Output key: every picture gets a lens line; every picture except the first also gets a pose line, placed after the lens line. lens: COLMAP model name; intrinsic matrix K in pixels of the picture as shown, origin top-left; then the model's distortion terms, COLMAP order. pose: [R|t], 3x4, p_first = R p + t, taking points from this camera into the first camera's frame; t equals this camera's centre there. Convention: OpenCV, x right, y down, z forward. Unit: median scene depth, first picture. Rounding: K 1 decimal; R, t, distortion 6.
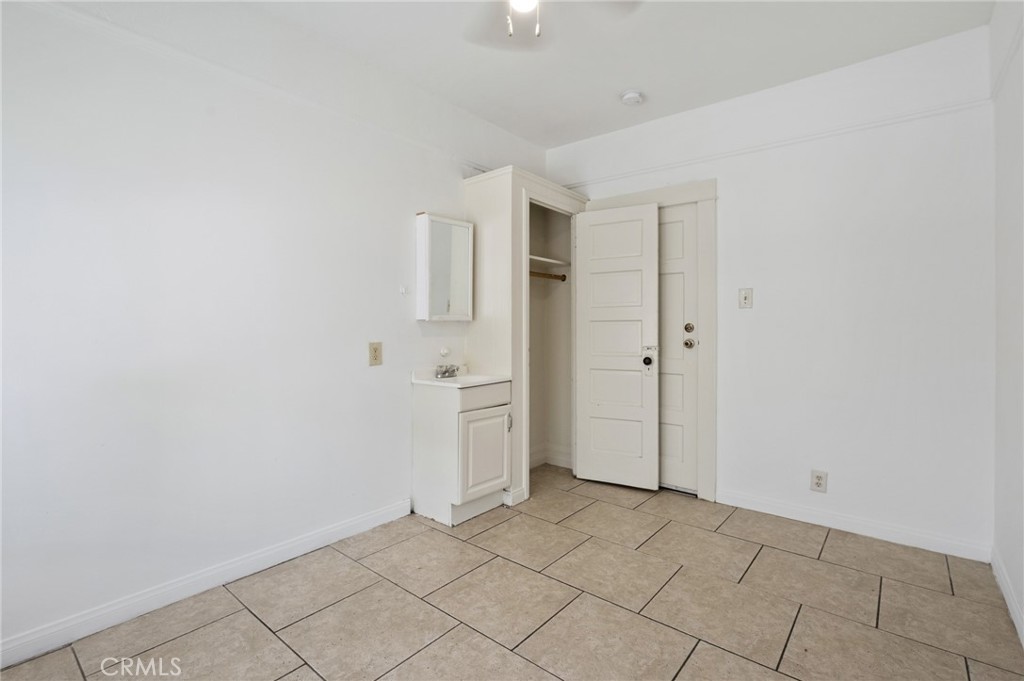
lens RADIAL K [[484.6, 0, 507.9], [0, 484.6, 333.7], [0, 0, 1]] dist [-0.002001, -0.001951]
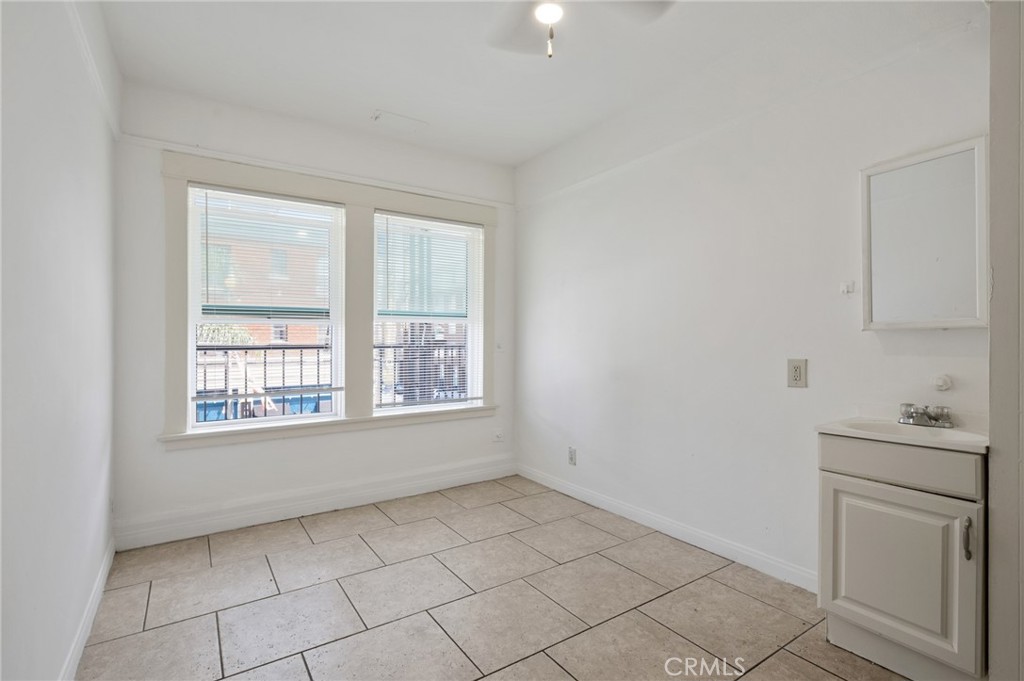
lens RADIAL K [[484.6, 0, 510.1], [0, 484.6, 341.6], [0, 0, 1]] dist [-0.002001, -0.001951]
pose [[-0.298418, -0.000370, -0.954435, 0.714040], [-0.006355, 0.999979, 0.001600, -0.011098], [0.954414, 0.006543, -0.298414, 0.860426]]
